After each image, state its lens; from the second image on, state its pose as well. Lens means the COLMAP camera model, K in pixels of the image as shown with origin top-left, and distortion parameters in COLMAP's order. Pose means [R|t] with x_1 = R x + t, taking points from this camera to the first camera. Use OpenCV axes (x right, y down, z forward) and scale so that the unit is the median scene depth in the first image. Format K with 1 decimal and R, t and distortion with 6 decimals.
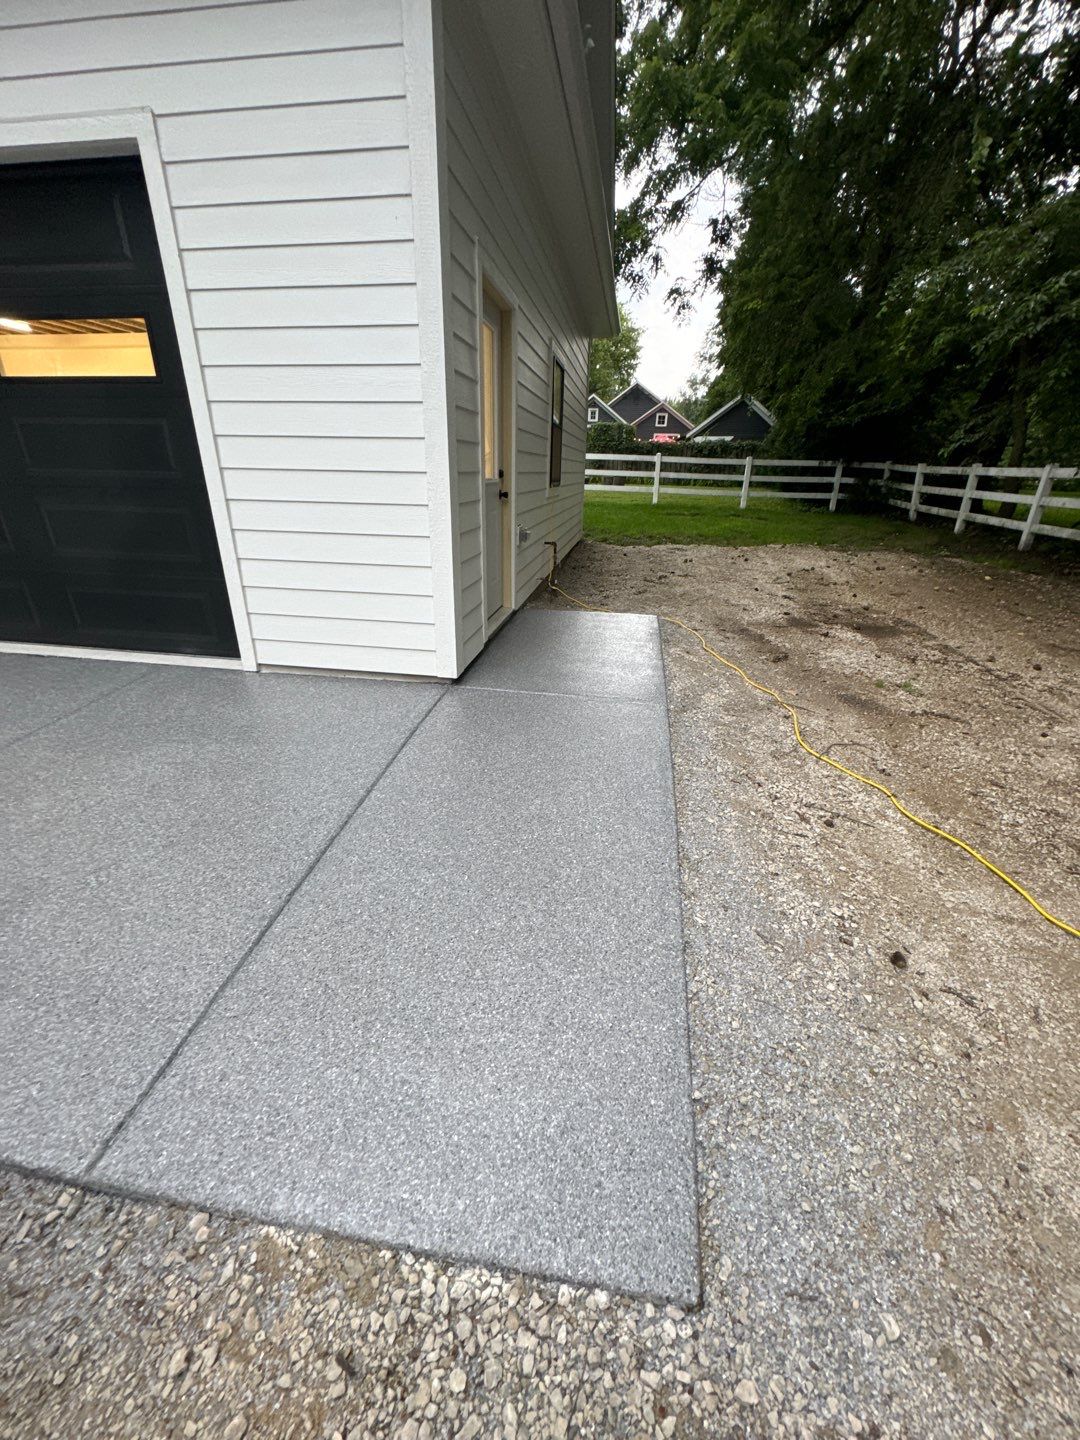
lens RADIAL K [[568.7, 0, 540.0], [0, 568.7, 720.0], [0, 0, 1]] dist [-0.006231, 0.000651]
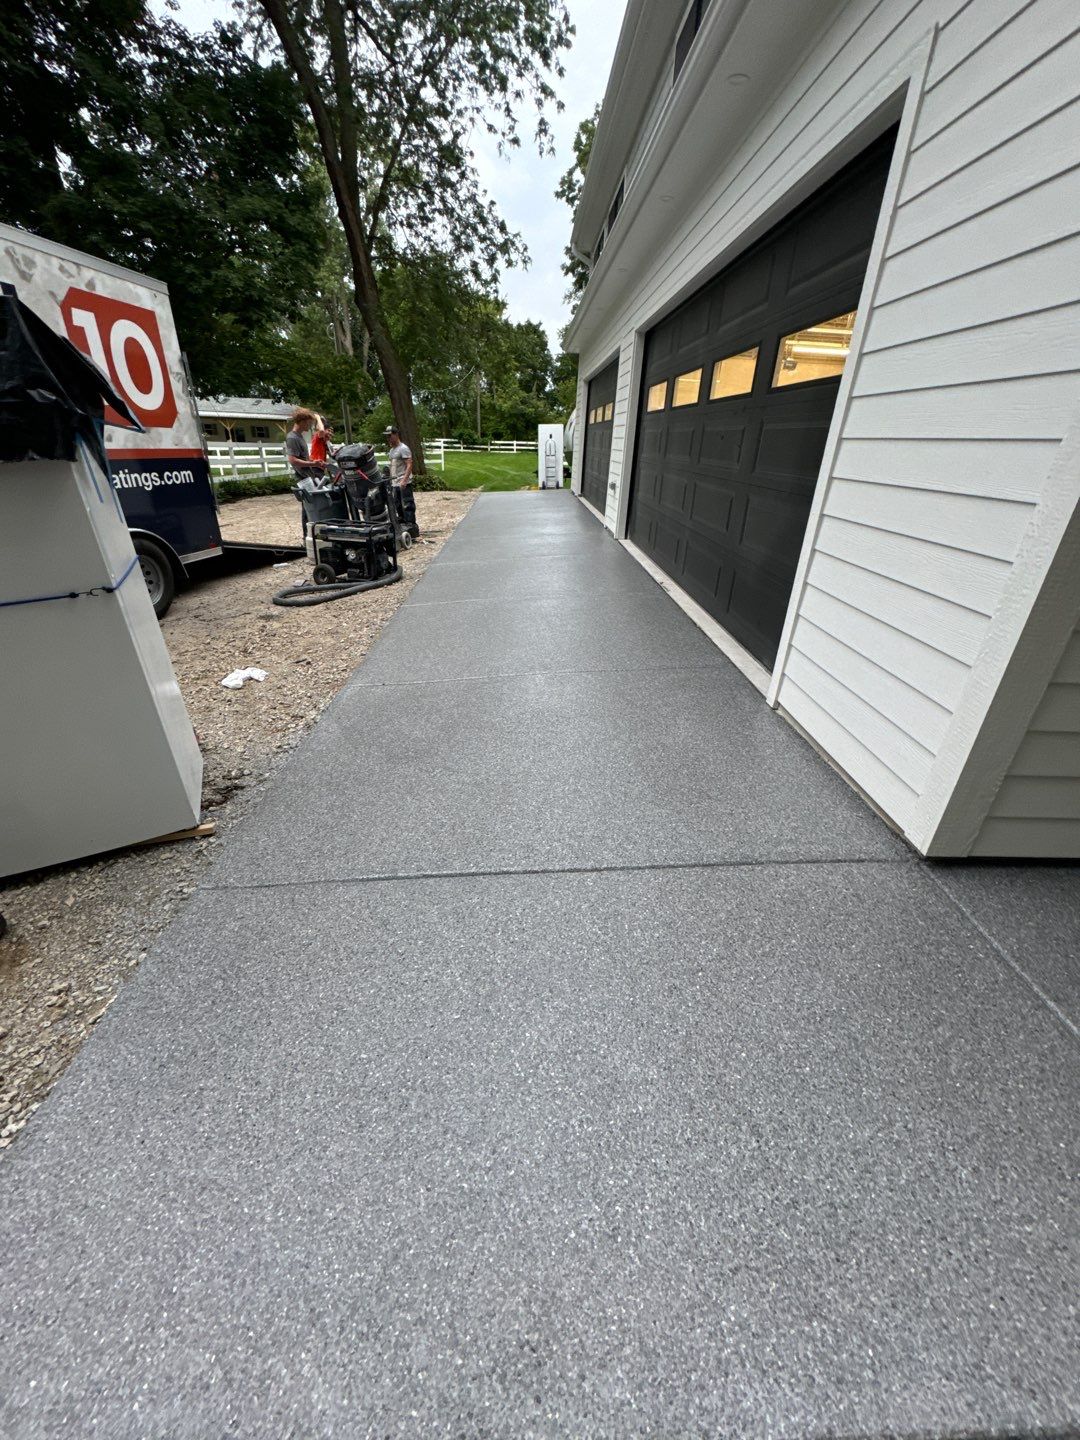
lens RADIAL K [[568.7, 0, 540.0], [0, 568.7, 720.0], [0, 0, 1]] dist [-0.006231, 0.000651]
pose [[0.187567, 0.425557, -0.885279, 0.234700], [-0.430693, 0.845647, 0.315253, -0.206190], [0.882792, 0.322152, 0.341900, 0.417244]]
